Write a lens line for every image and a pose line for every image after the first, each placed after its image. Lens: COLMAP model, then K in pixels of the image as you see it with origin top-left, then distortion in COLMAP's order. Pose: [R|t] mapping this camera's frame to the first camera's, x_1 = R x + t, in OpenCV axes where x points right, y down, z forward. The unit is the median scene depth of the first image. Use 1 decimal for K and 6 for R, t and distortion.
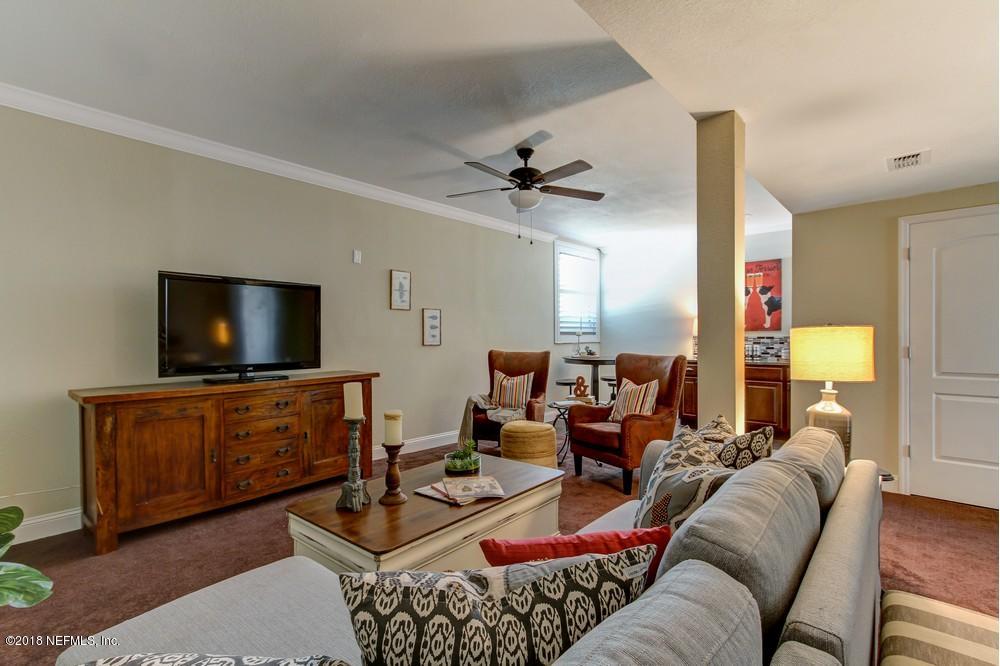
lens RADIAL K [[458.6, 0, 497.8], [0, 458.6, 338.9], [0, 0, 1]] dist [-0.001493, 0.007691]
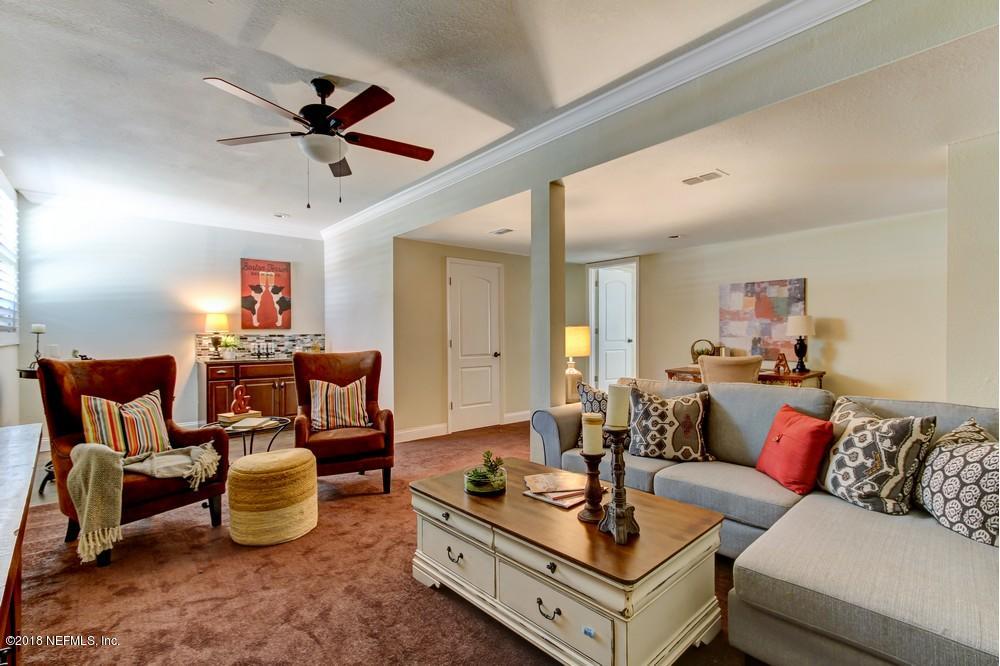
lens RADIAL K [[458.6, 0, 497.8], [0, 458.6, 338.9], [0, 0, 1]] dist [-0.001493, 0.007691]
pose [[0.147454, -0.009825, 0.989020, -0.374329], [0.010794, 0.999907, 0.008324, 0.001531], [-0.989010, 0.009448, 0.147546, 0.352824]]
